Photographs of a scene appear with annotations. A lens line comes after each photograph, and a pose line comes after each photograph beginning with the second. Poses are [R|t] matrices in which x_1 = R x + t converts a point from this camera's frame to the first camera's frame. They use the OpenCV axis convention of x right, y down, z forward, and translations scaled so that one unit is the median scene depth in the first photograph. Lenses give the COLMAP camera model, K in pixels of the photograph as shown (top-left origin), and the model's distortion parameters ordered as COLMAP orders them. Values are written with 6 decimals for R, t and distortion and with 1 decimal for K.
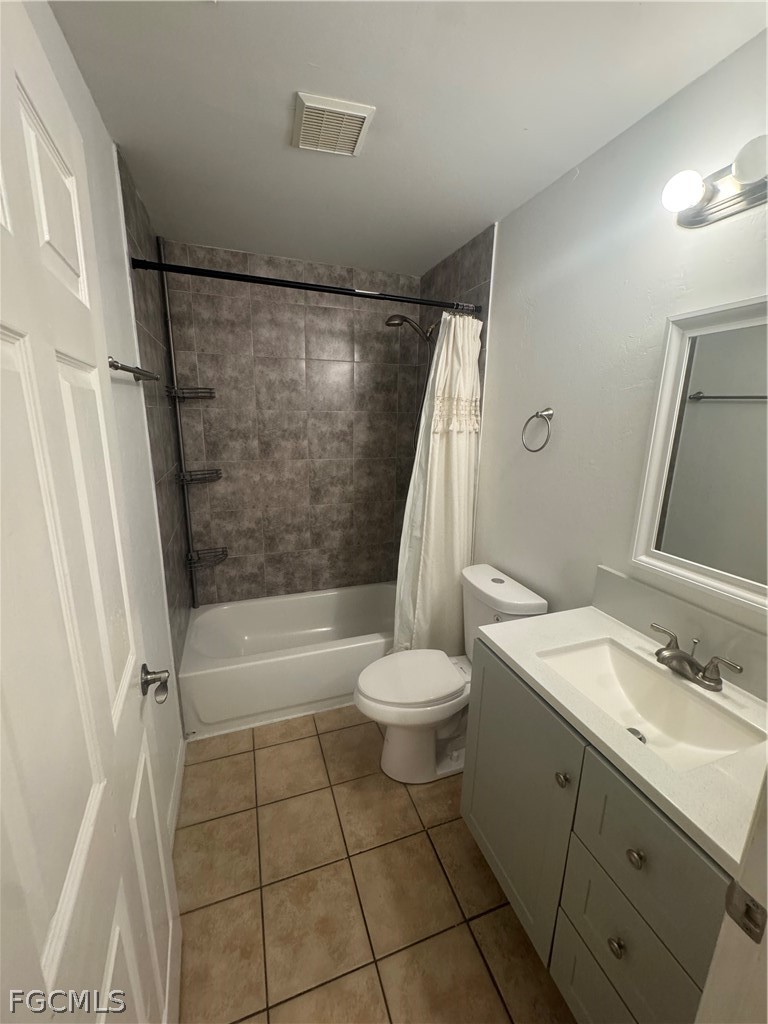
lens RADIAL K [[409.0, 0, 380.7], [0, 409.0, 511.8], [0, 0, 1]] dist [-0.001558, -0.000030]
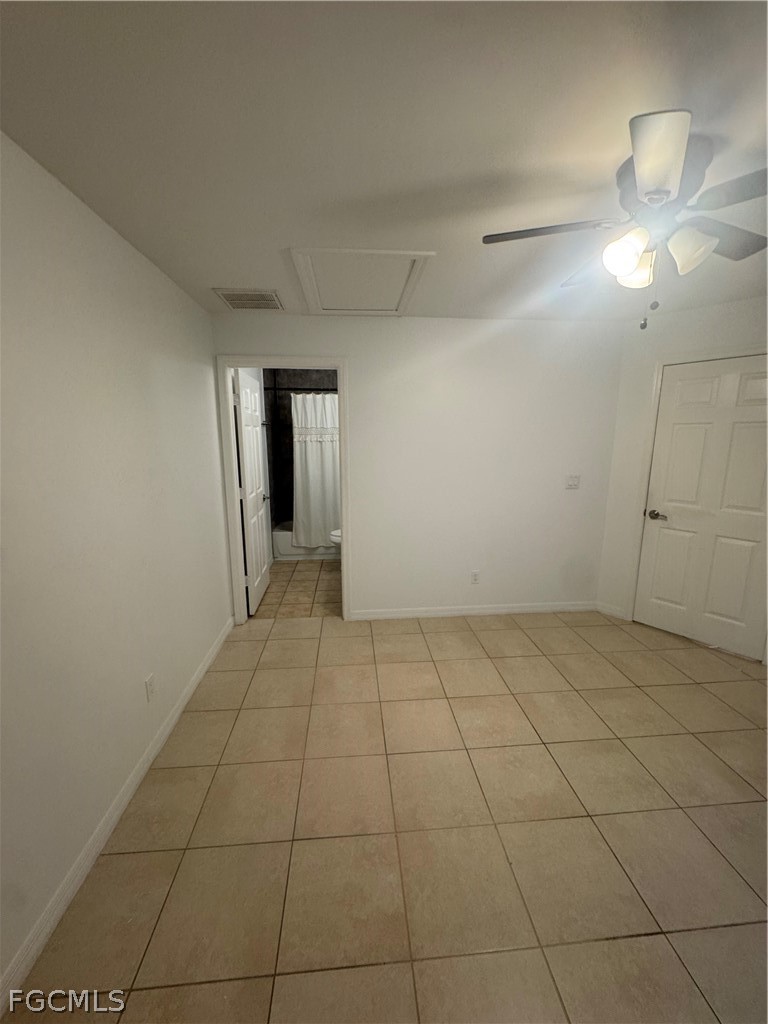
lens RADIAL K [[409.0, 0, 384.0], [0, 409.0, 510.5], [0, 0, 1]] dist [-0.001558, -0.000030]
pose [[0.967461, 0.040518, -0.249753, 1.155199], [-0.053870, 0.997448, -0.046858, 0.461142], [0.247217, 0.058787, 0.967175, -1.876525]]
